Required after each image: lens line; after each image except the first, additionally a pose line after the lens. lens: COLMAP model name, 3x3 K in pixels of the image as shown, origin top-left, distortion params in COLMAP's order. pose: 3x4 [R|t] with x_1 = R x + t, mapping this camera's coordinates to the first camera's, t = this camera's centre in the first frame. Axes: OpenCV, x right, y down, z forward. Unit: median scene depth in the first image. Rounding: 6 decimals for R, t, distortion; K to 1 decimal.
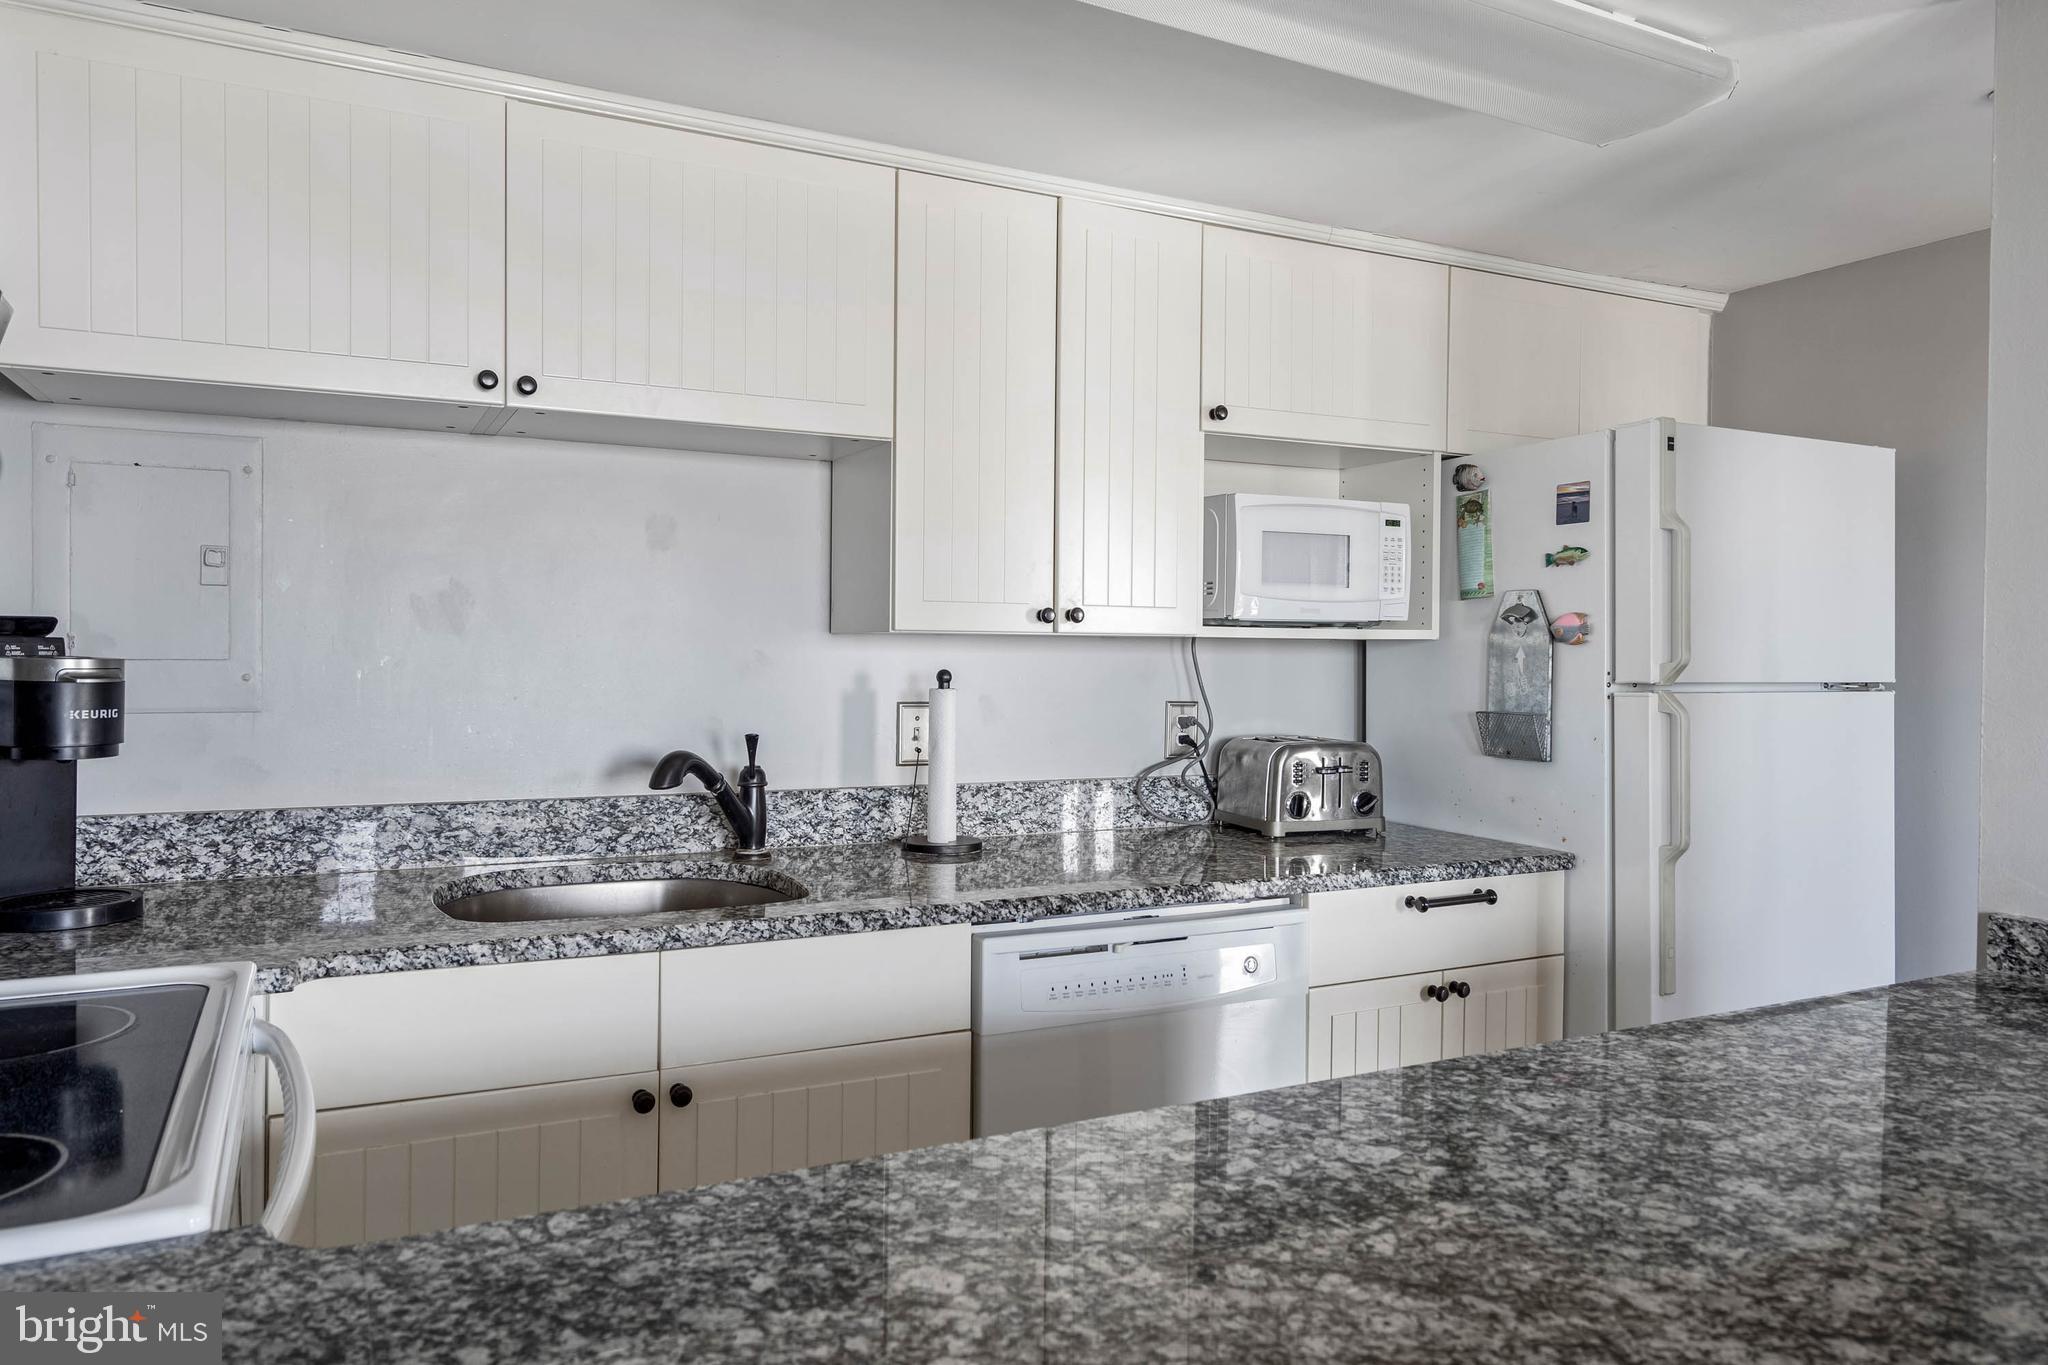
lens RADIAL K [[1407.3, 0, 1008.5], [0, 1407.3, 667.8], [0, 0, 1]] dist [0.018979, -0.007014]
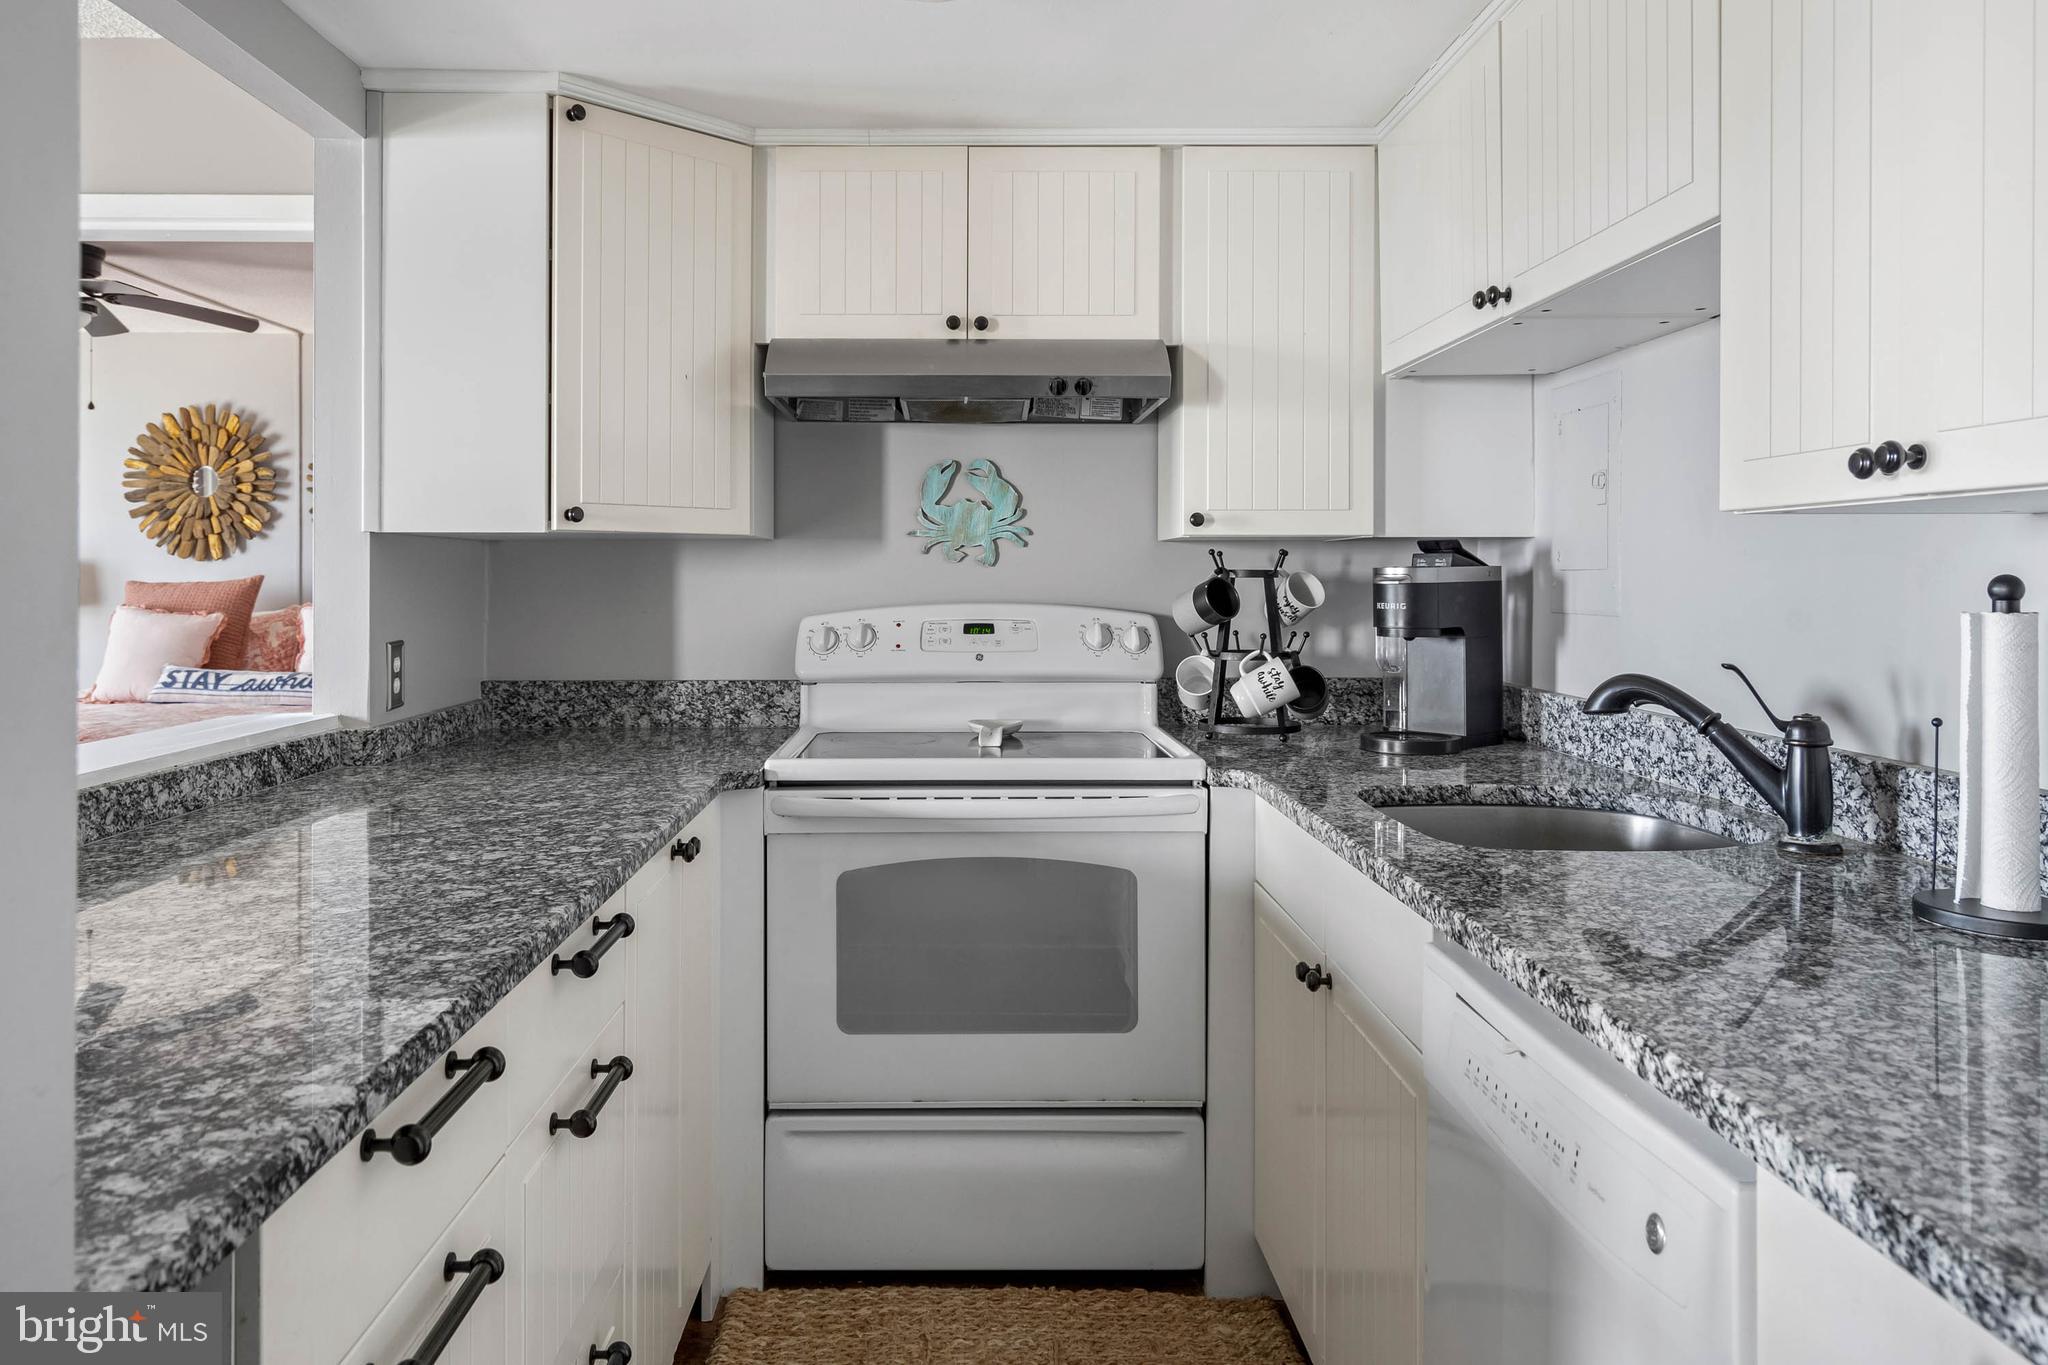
lens RADIAL K [[1407.3, 0, 940.2], [0, 1407.3, 570.5], [0, 0, 1]] dist [0.018979, -0.007014]
pose [[-0.453891, -0.013330, -0.890958, 0.602789], [-0.017987, 0.999821, -0.005795, 0.009931], [0.890876, 0.013395, -0.454049, 0.899864]]
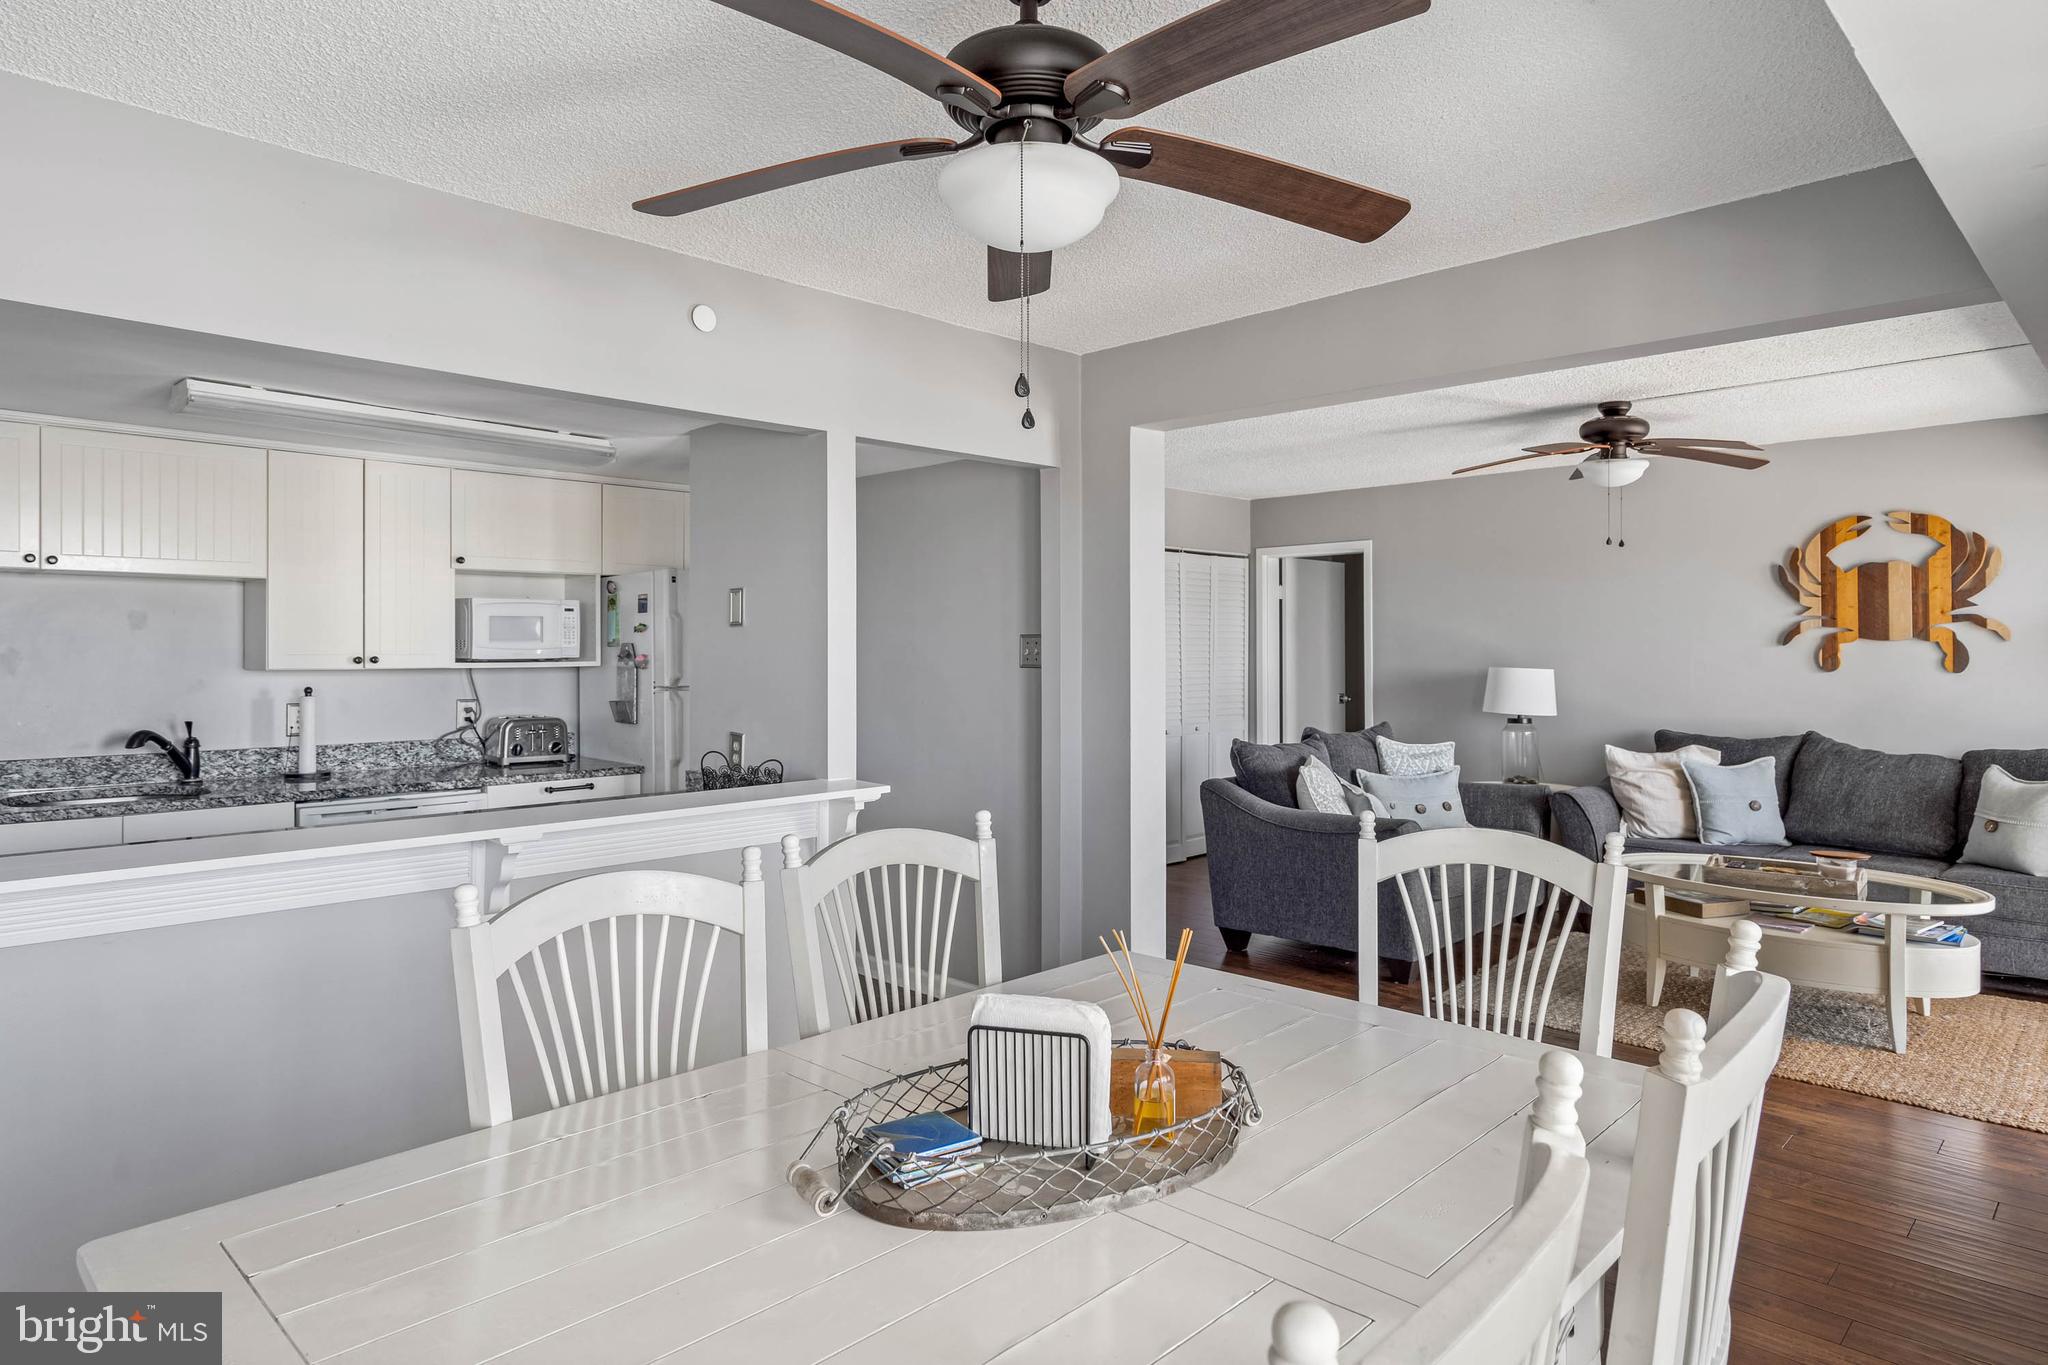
lens RADIAL K [[1211.7, 0, 1039.3], [0, 1211.7, 645.6], [0, 0, 1]] dist [-0.003810, 0.002364]
pose [[0.943051, -0.009387, 0.332516, 0.371930], [0.015123, 0.999778, -0.014665, -0.016803], [-0.332305, 0.018858, 0.942984, -0.992150]]
